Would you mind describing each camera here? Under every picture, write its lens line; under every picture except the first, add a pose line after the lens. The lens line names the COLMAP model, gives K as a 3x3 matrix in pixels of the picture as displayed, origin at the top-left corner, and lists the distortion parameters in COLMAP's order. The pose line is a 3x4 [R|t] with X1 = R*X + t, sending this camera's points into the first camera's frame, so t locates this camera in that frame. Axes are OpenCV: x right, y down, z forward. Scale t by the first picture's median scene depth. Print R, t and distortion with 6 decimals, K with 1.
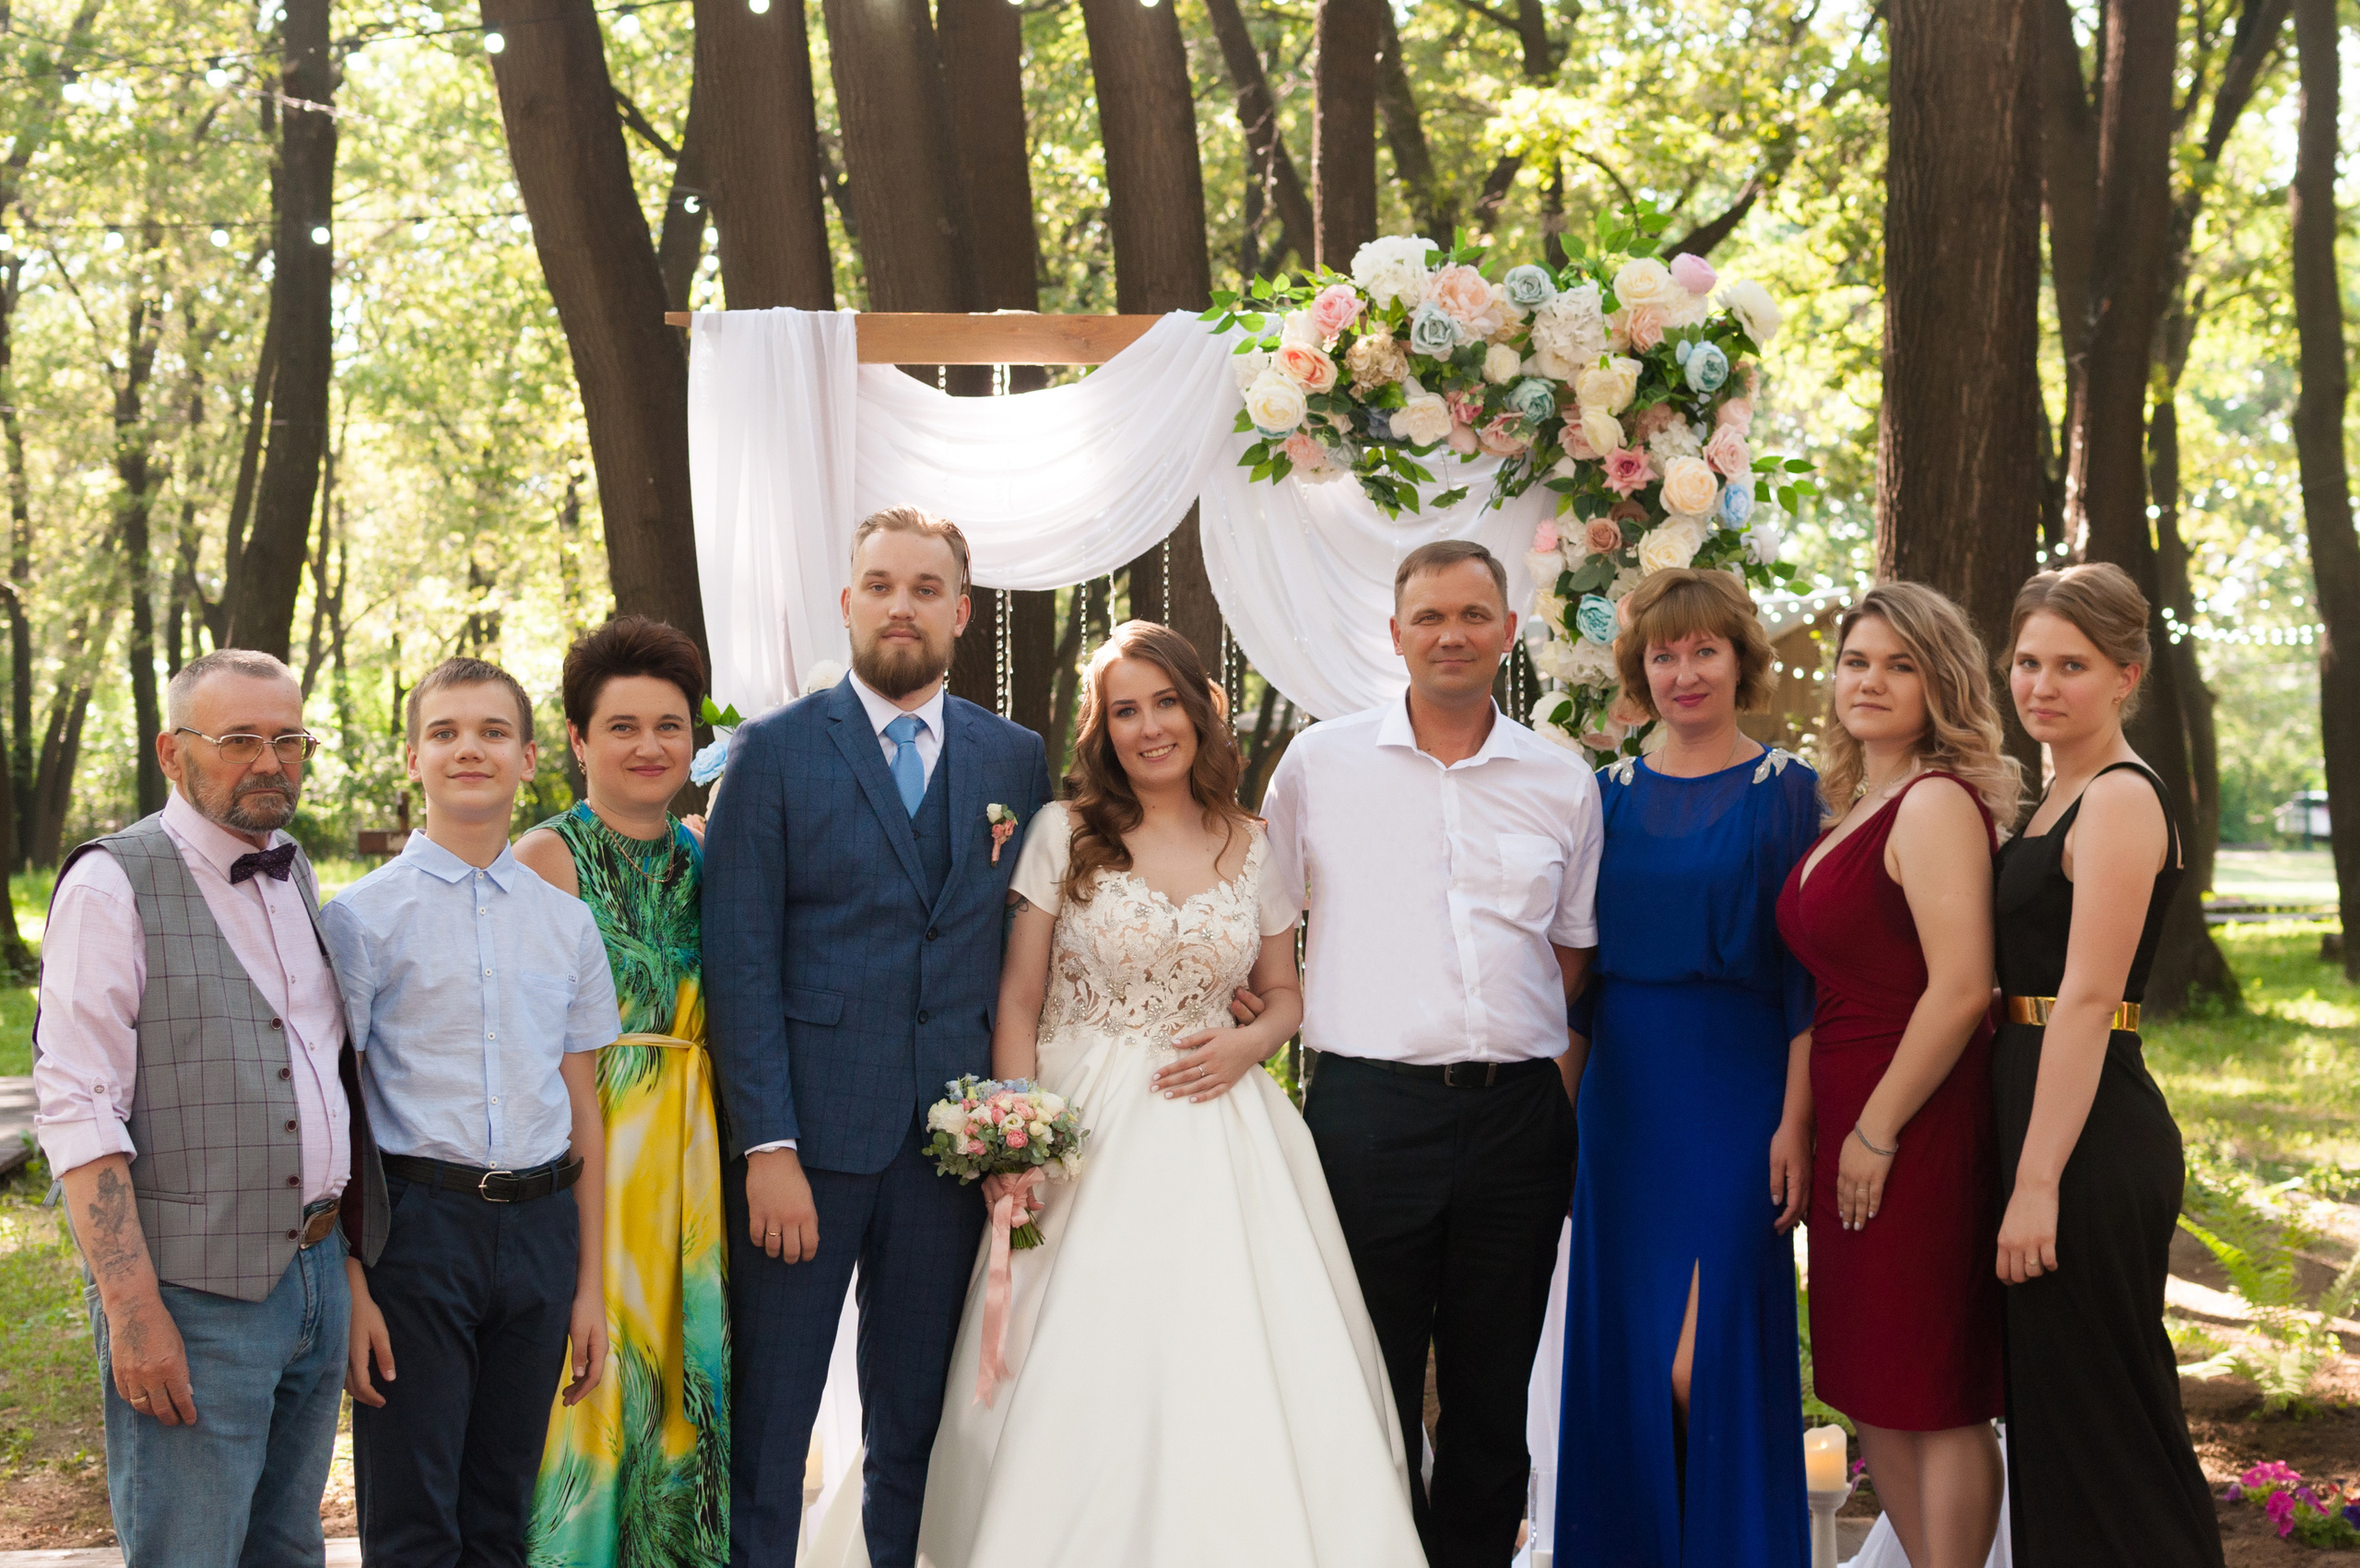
lens RADIAL K [[3423.9, 0, 1180.0], [0, 3423.9, 784.0], [0, 0, 1]] dist [0.001511, 0.009105]
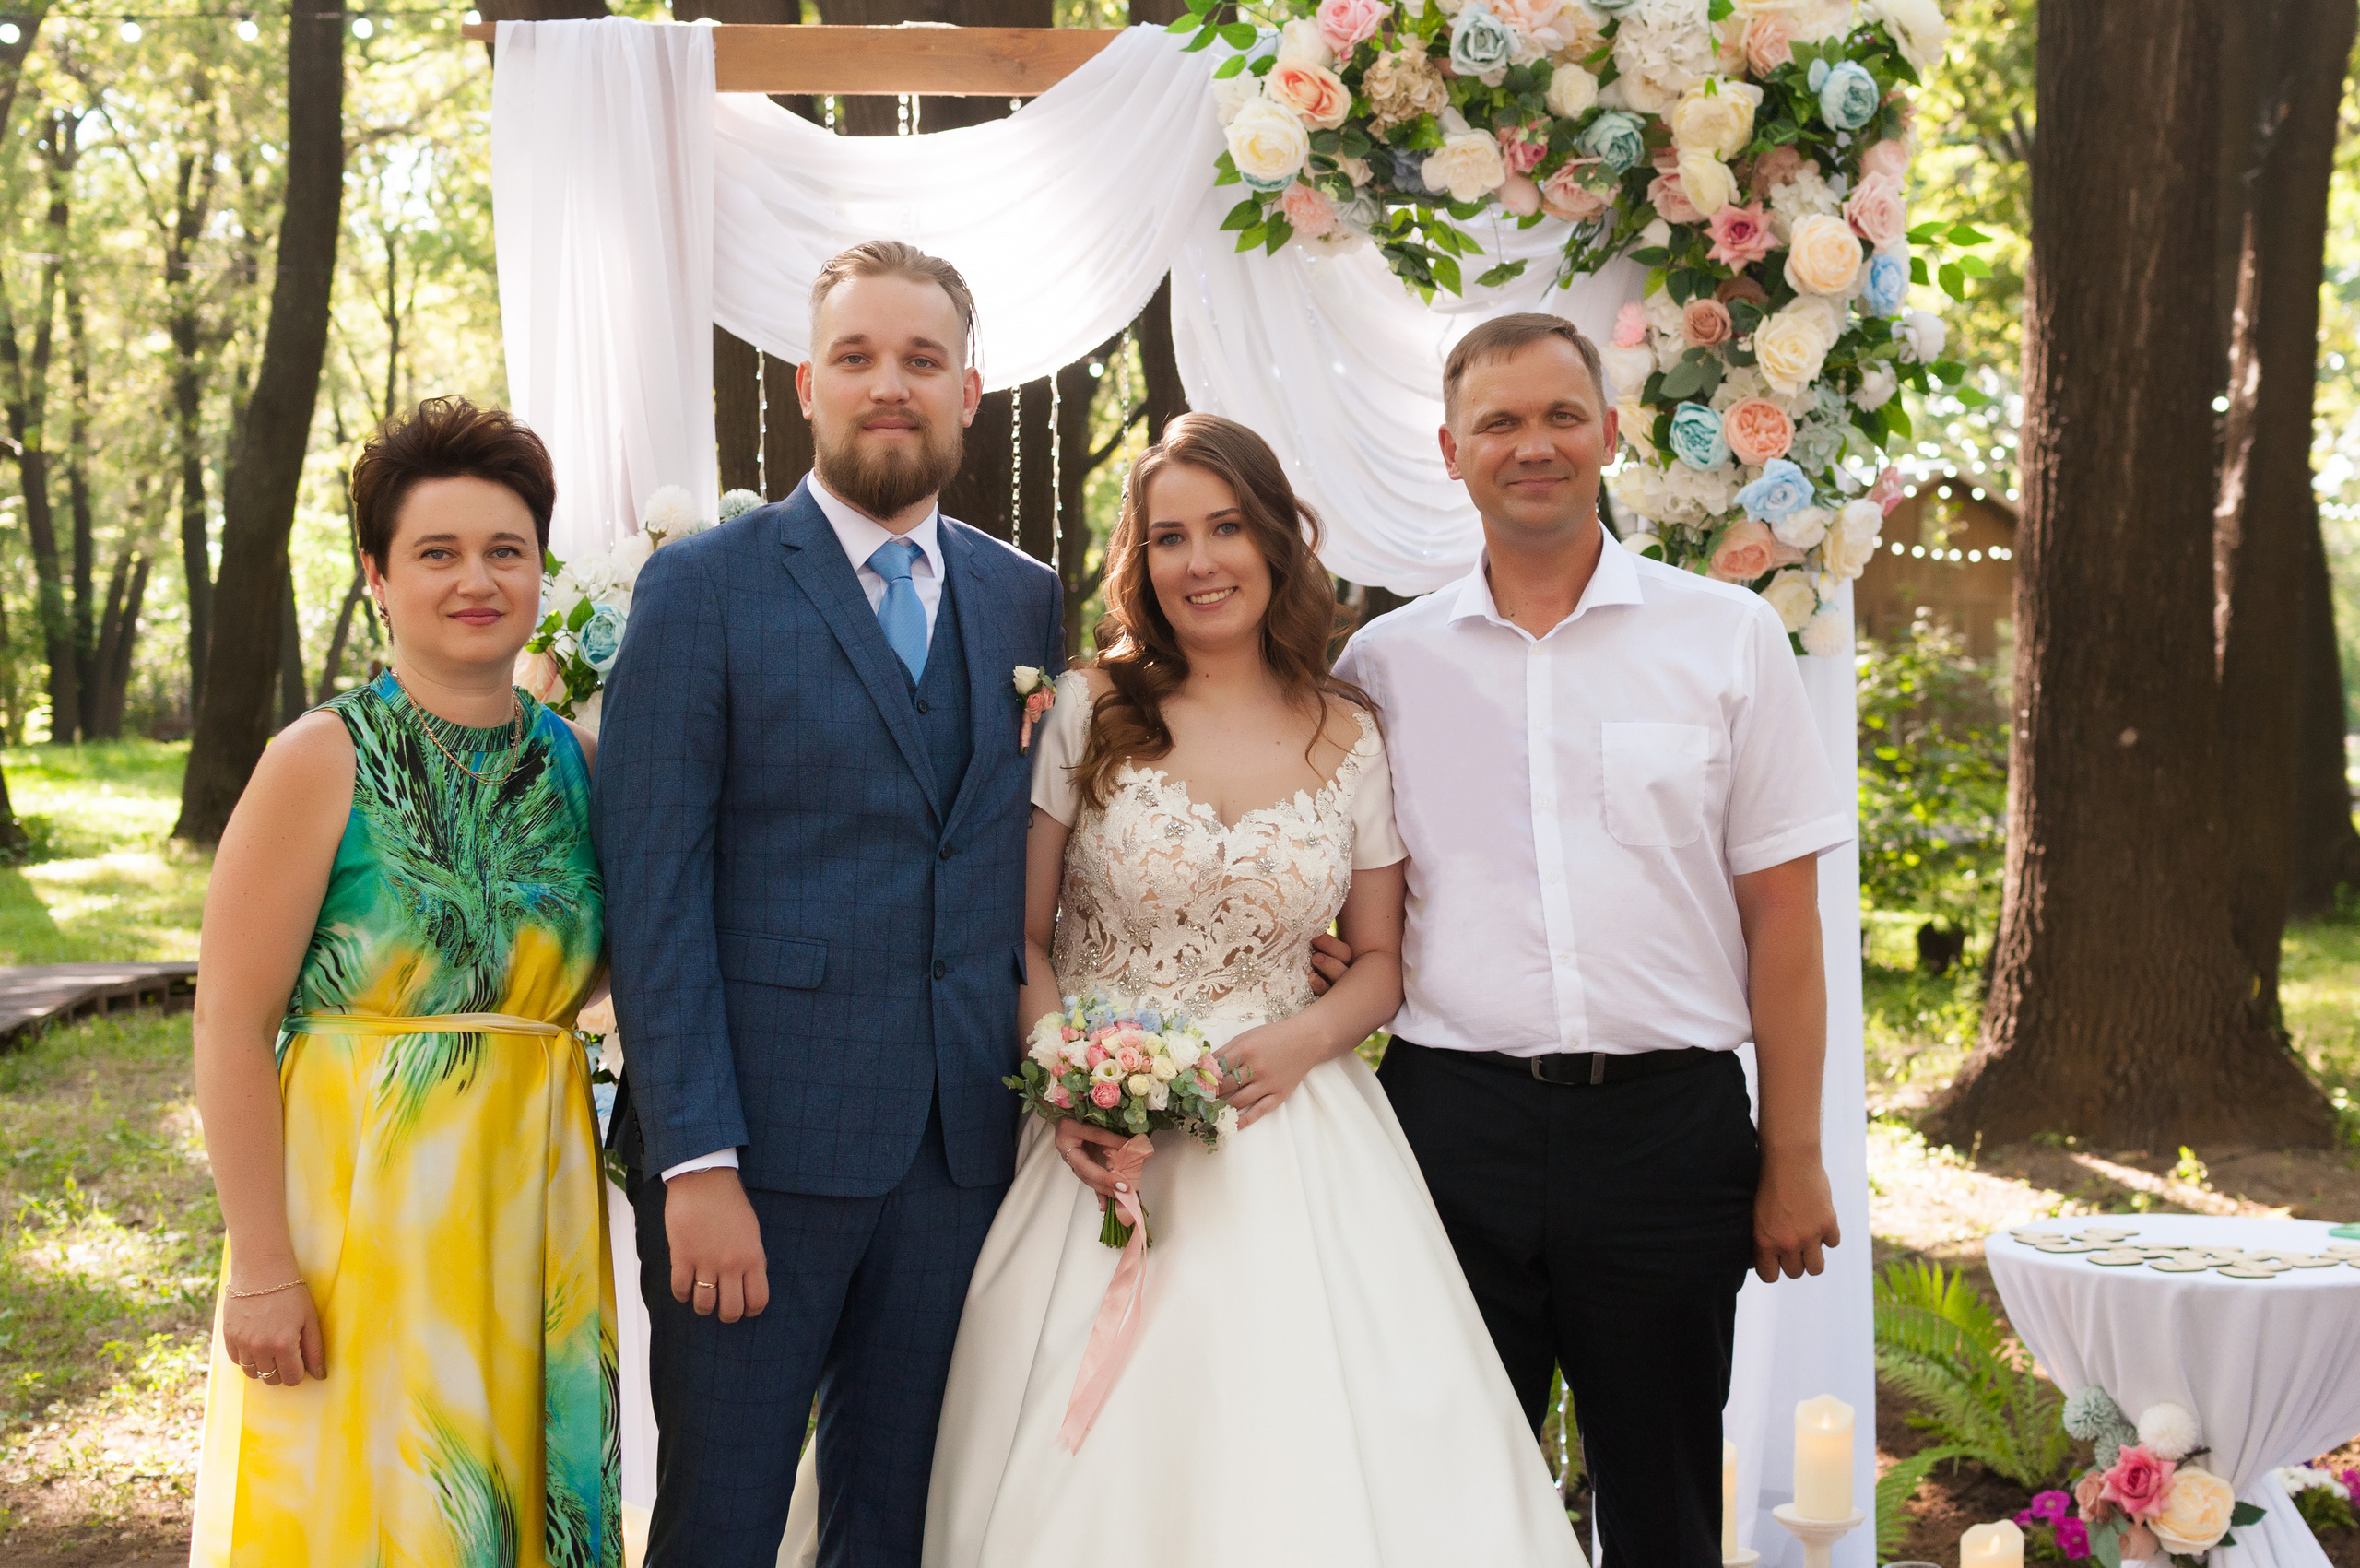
lens RADIAL K [[3423.9, 0, 1180.0], [0, 3423.9, 784.0], [0, 0, 1]] dist [0.001511, 0.009105]
pose [[0.999665, 0.006701, -0.024995, 0.027694], [-0.005797, 0.999332, 0.036075, 0.001576], [0.025220, -0.035918, 0.999036, 0.244174]]
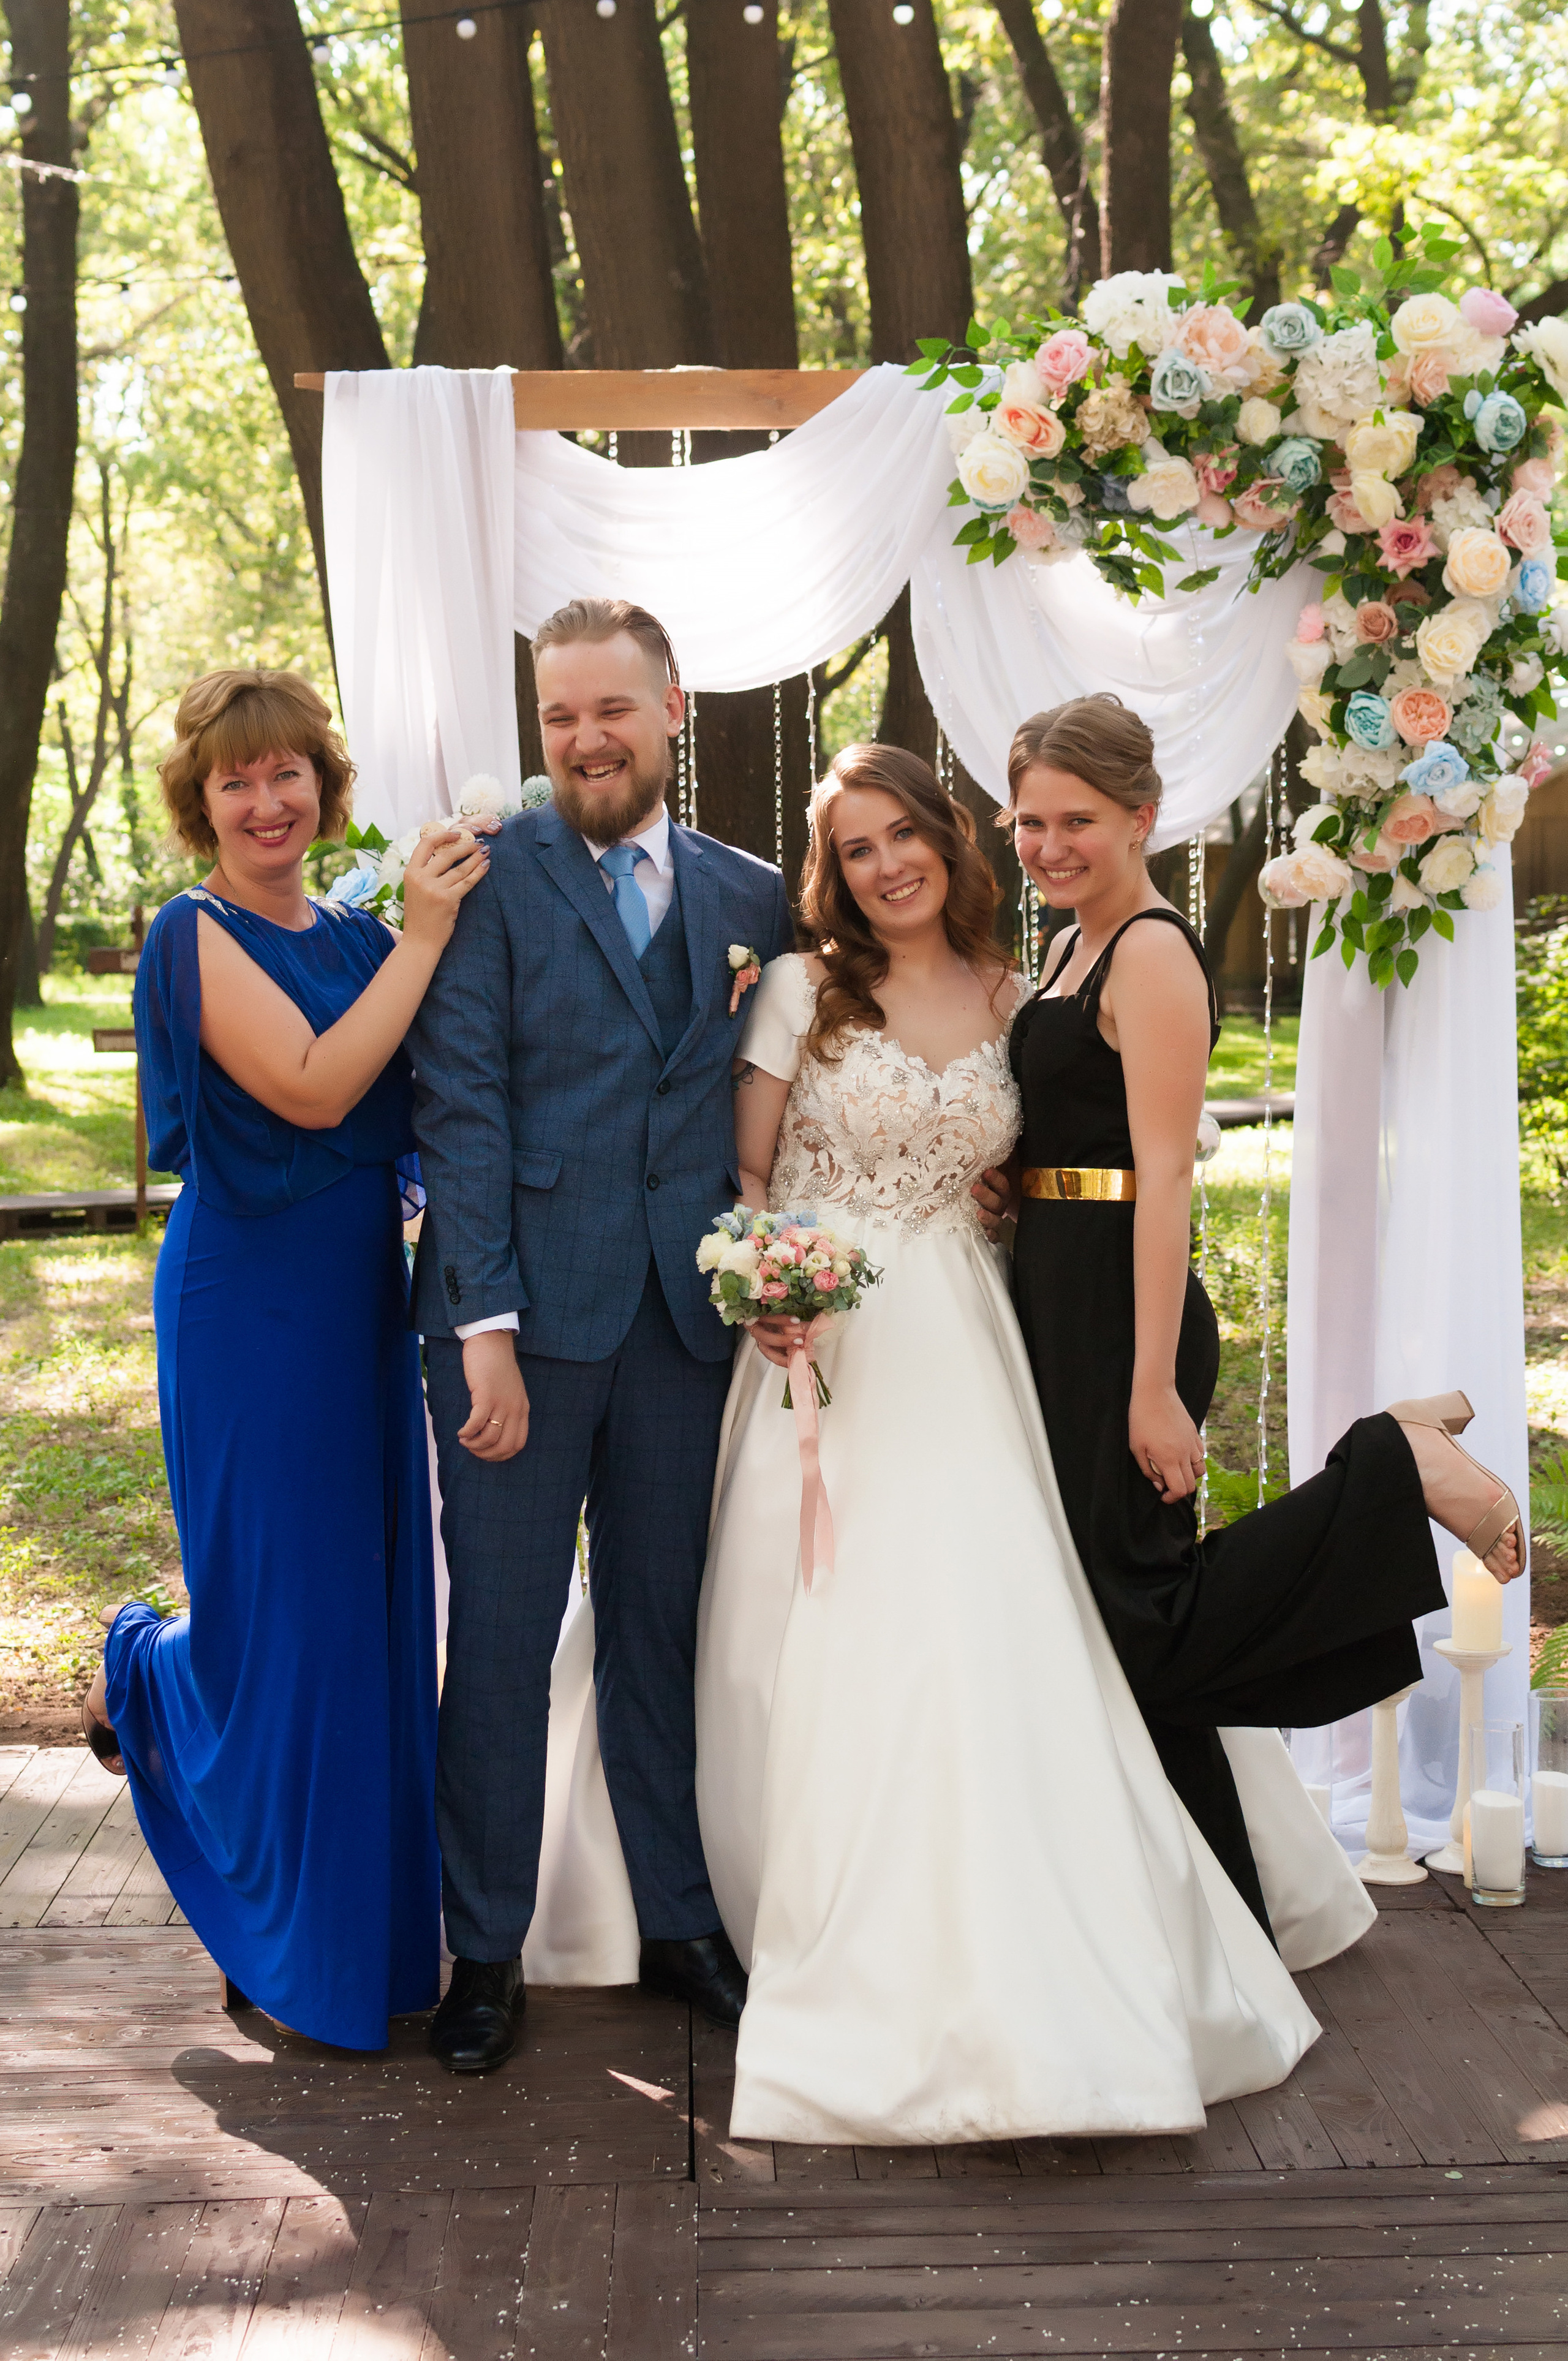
lens RADIAL K [[3562.8, 0, 784.0], [0, 3562.8, 1180.5], [0, 0, 1]] dist [-0.001732, 0.016319]
pose [[0.998006, 0.000368, -0.063123, 0.031190], [0.004842, 0.996591, 0.082357, -0.007182], [0.062938, -0.082499, 0.994602, 0.088034]]
